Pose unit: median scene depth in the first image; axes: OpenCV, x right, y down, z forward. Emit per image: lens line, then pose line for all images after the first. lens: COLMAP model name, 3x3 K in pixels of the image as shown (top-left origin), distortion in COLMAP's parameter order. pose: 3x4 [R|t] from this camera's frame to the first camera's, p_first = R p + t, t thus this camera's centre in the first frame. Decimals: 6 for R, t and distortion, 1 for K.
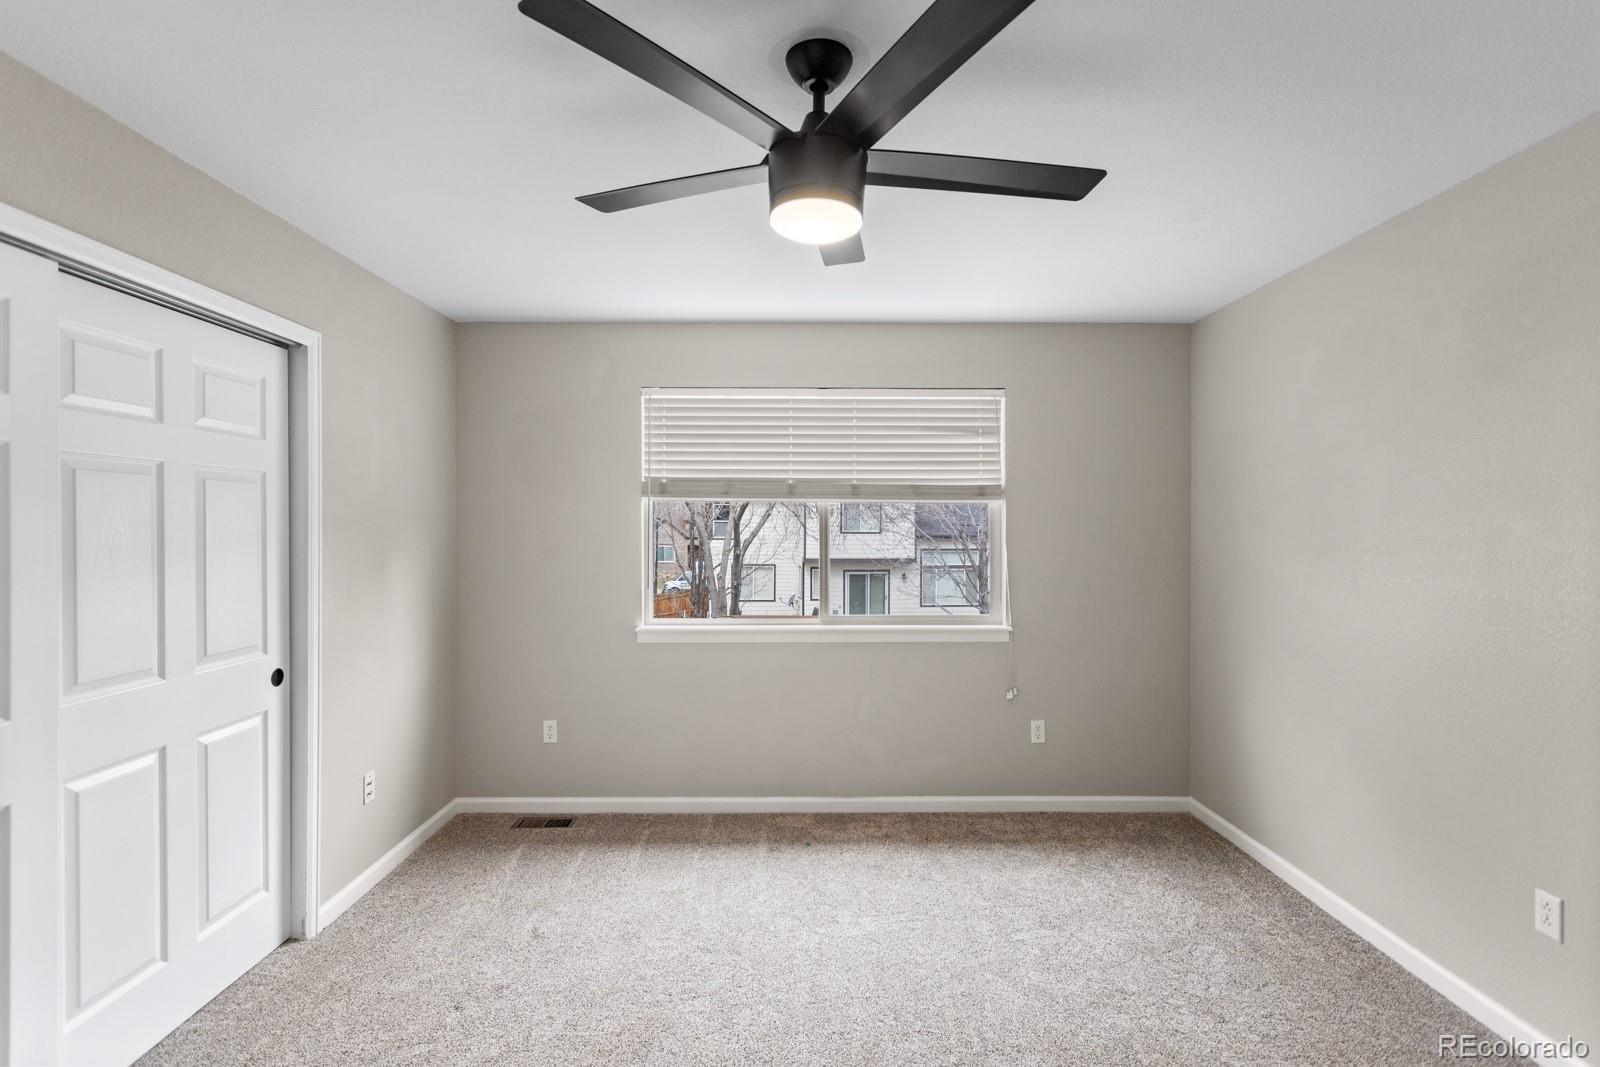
lens RADIAL K [[759.1, 0, 800.0], [0, 759.1, 533.5], [0, 0, 1]] dist [0.000570, 0.000107]
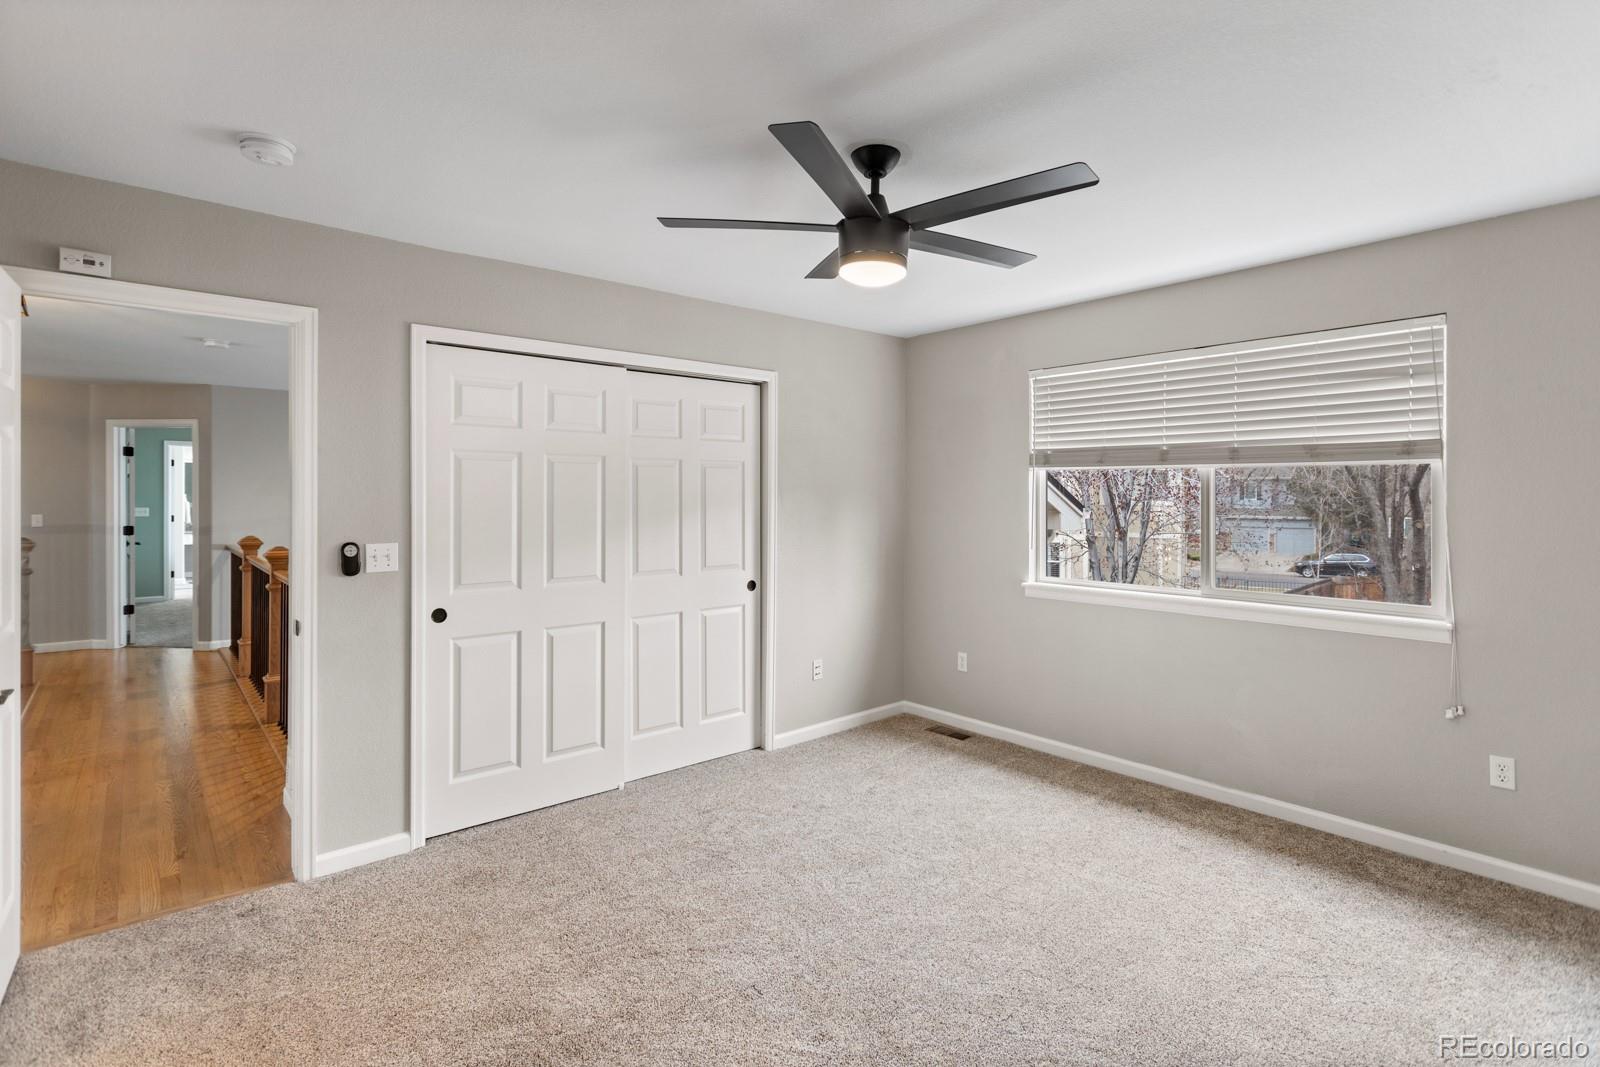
lens RADIAL K [[771.8, 0, 798.6], [0, 771.8, 496.7], [0, 0, 1]] dist [-0.001269, 0.000216]
pose [[0.643608, 0.001304, -0.765354, 0.459195], [-0.005442, 0.999981, -0.002873, 0.000407], [0.765336, 0.006014, 0.643603, -0.002525]]
